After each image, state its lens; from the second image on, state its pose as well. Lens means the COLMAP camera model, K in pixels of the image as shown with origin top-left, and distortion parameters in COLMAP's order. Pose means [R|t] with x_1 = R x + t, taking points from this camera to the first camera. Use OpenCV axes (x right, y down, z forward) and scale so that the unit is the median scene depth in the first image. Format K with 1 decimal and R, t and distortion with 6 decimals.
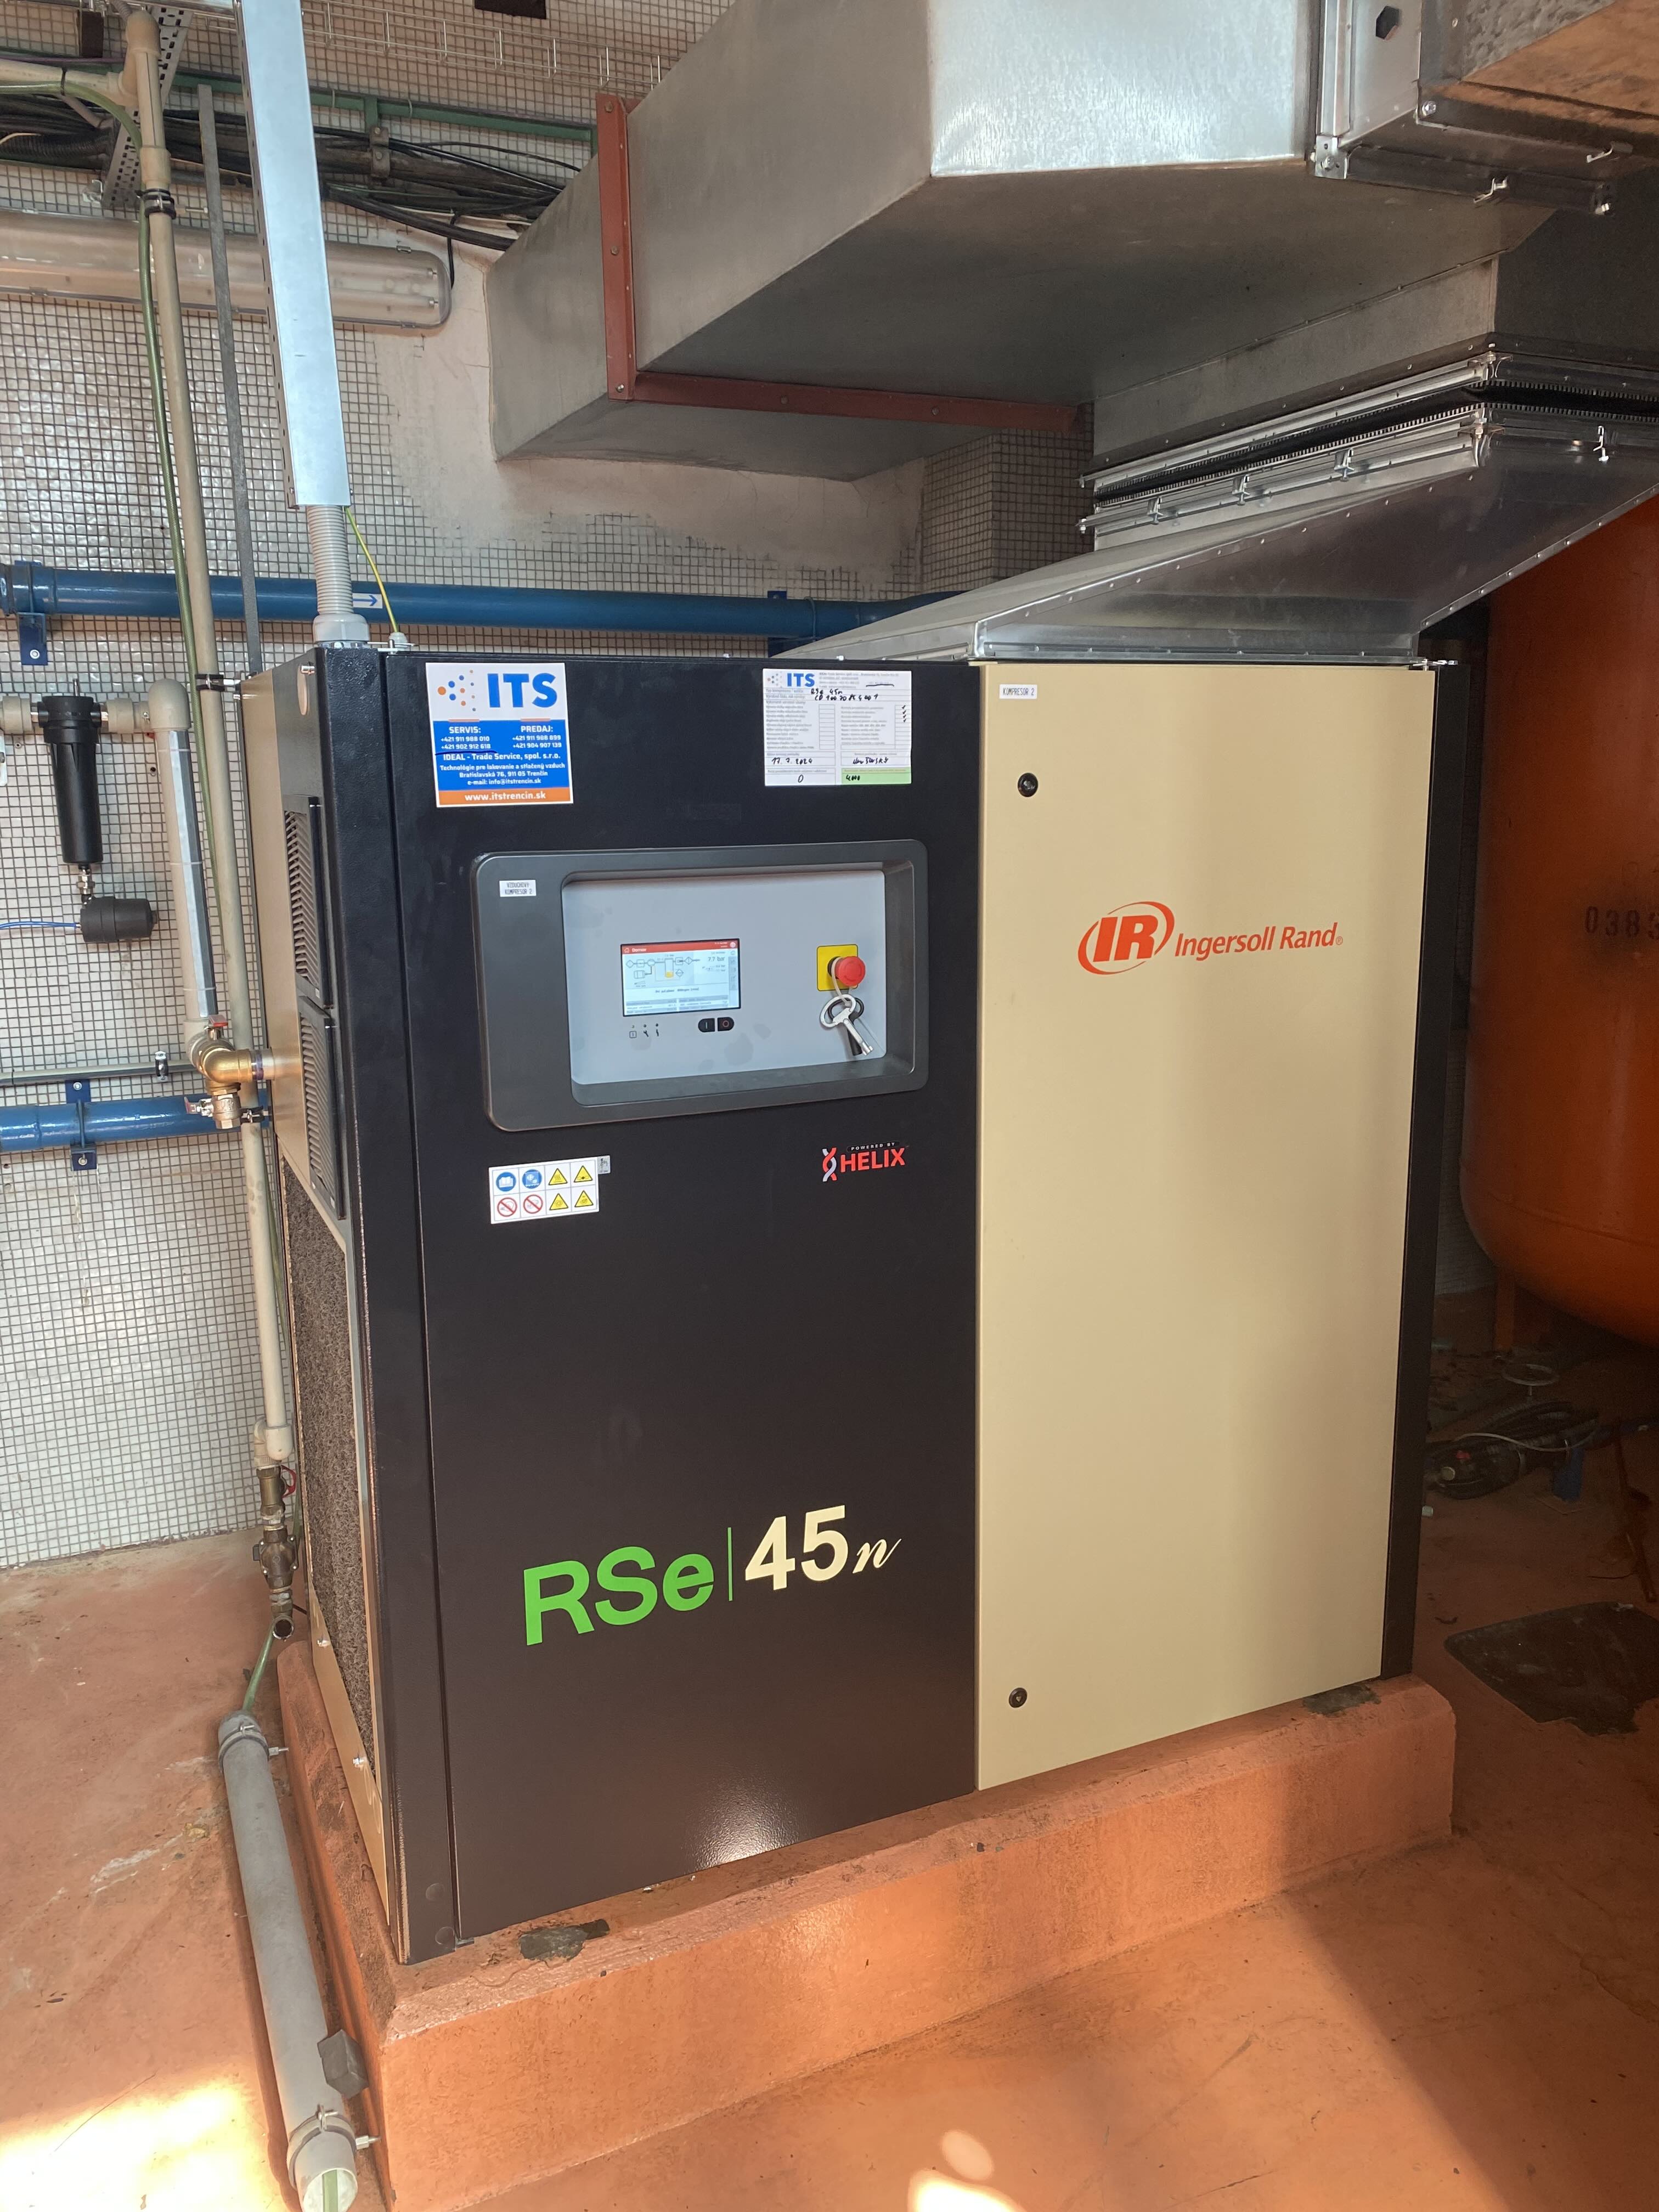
lens RADIAL K [[1680.0, 0, 831.3], [0, 1680.0, 1112.6], [0, 0, 1]] dist [0.009822, -0.002415]
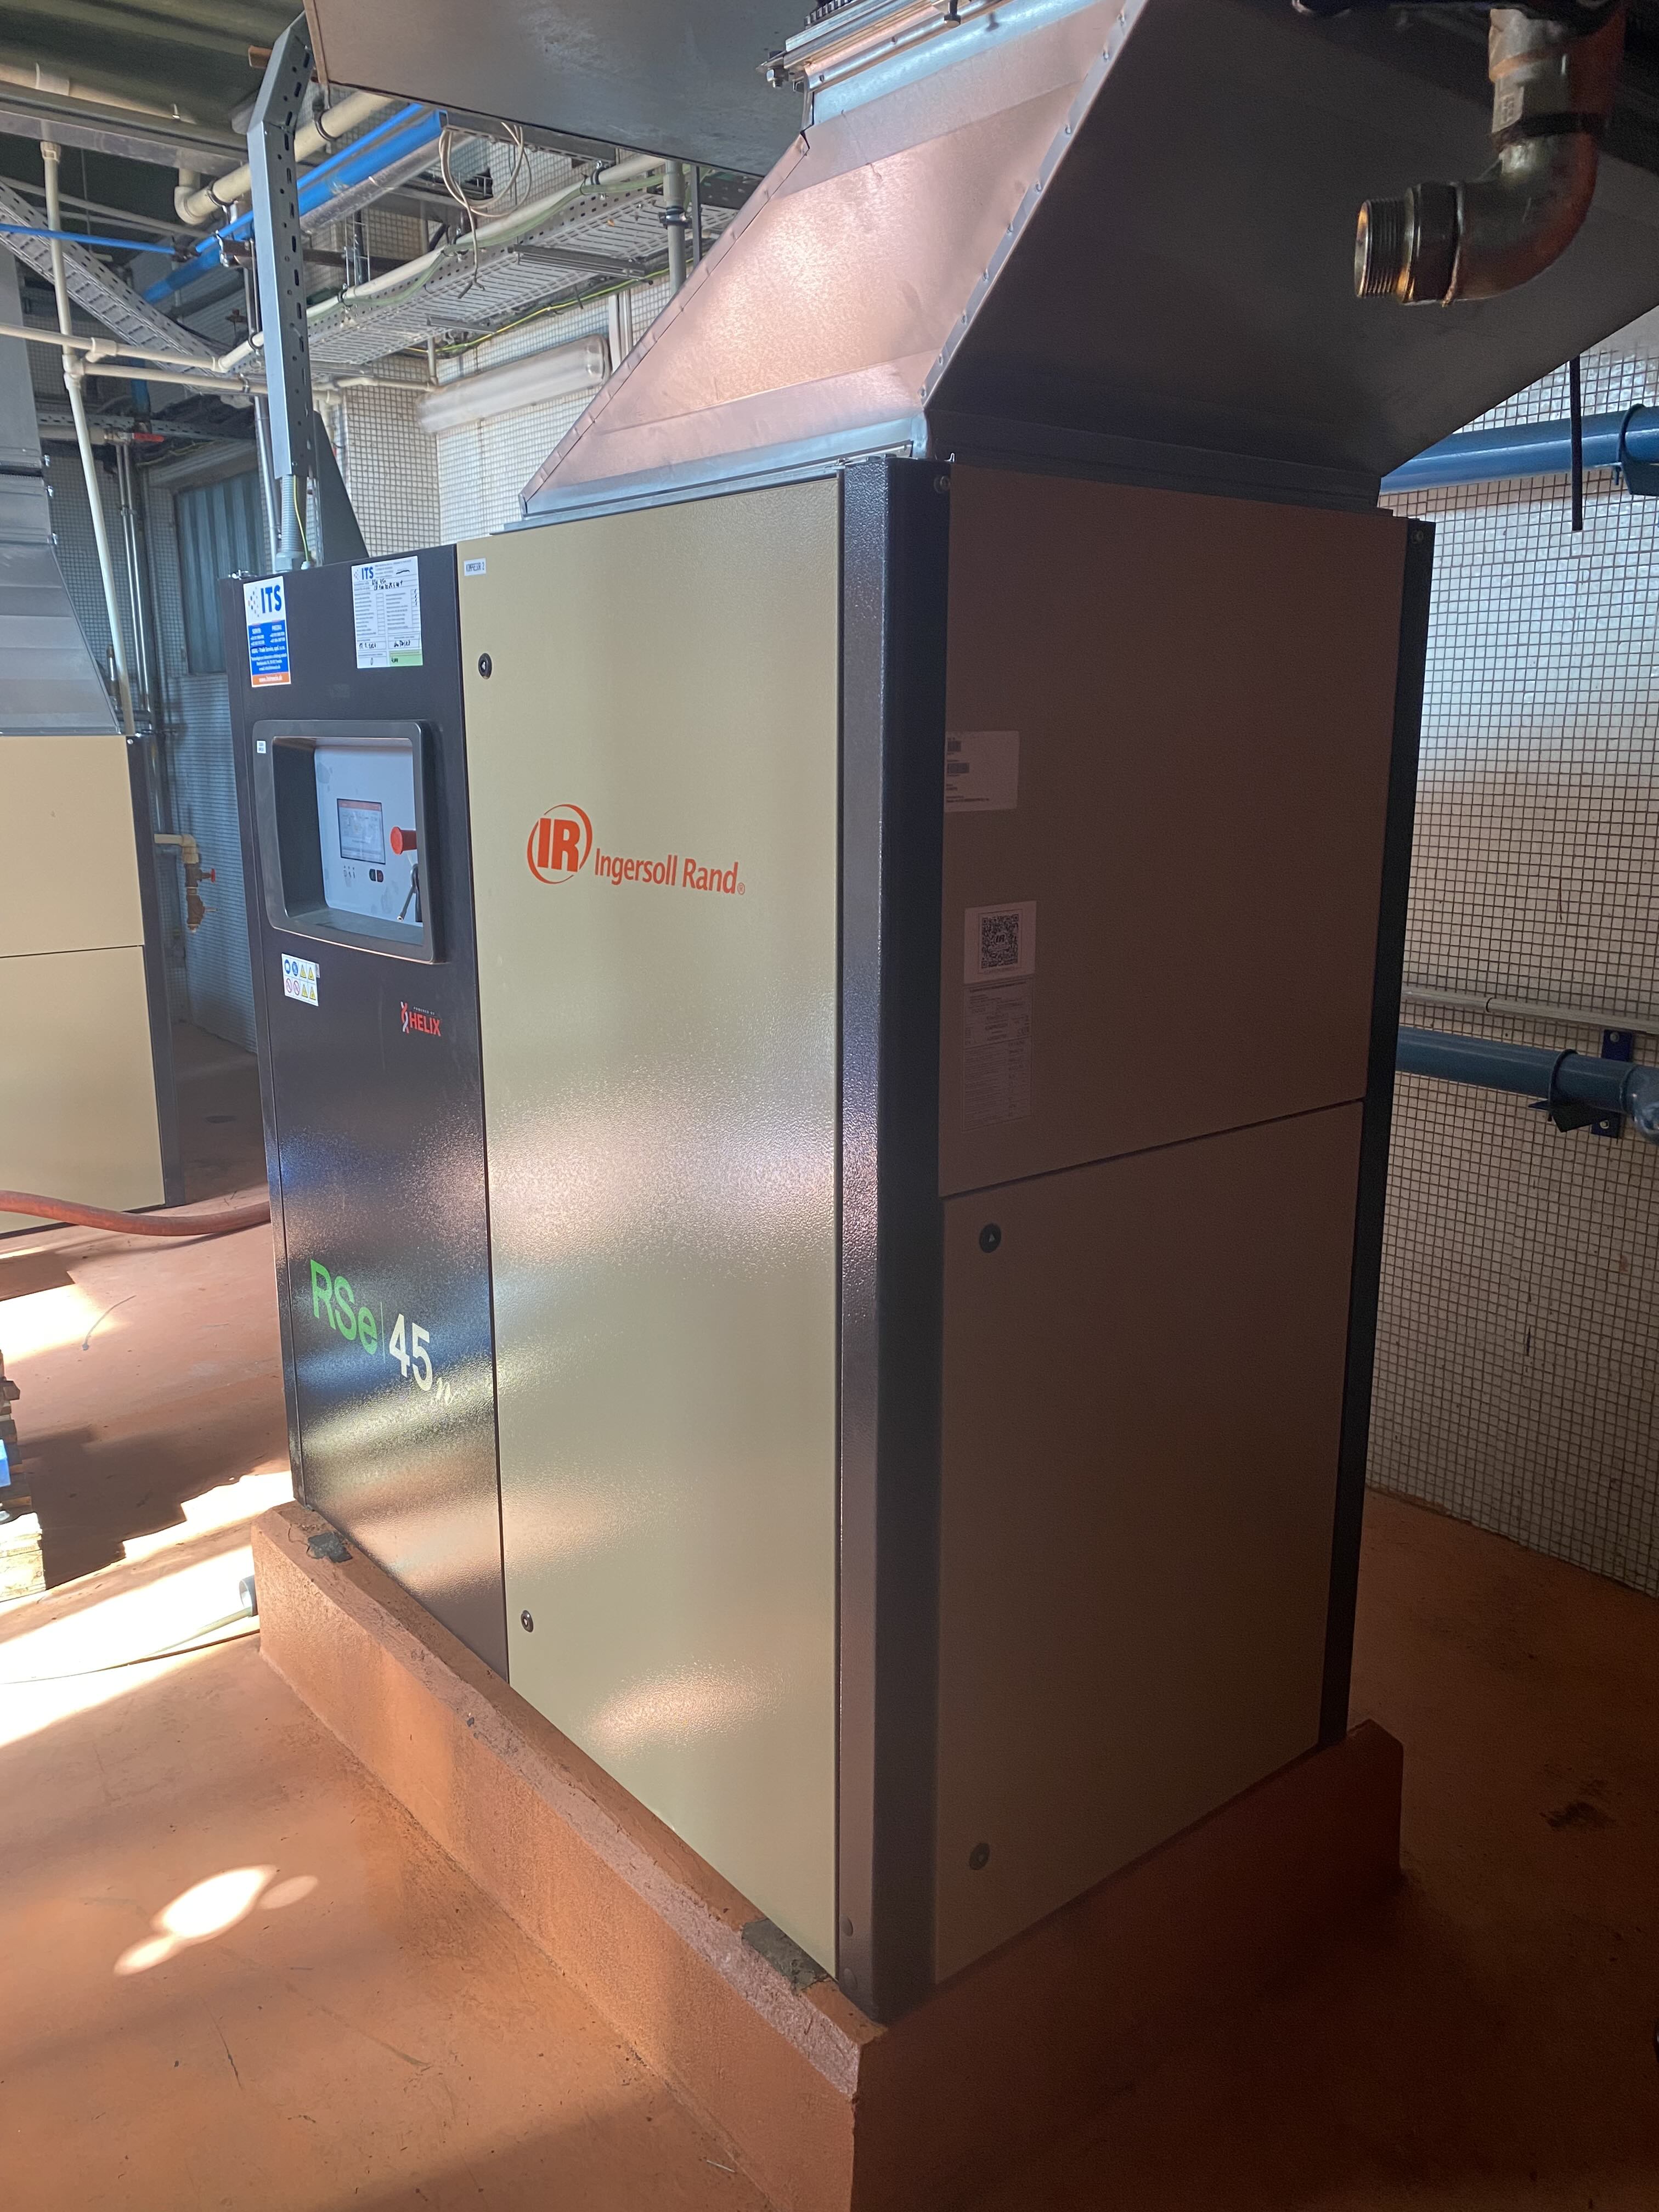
lens RADIAL K [[1680.0, 0, 830.9], [0, 1680.0, 1099.4], [0, 0, 1]] dist [0.009822, -0.002415]
pose [[0.251787, 0.230727, -0.939877, 1.073333], [-0.186398, 0.964543, 0.186848, -0.168154], [0.949663, 0.128145, 0.285866, 0.916958]]
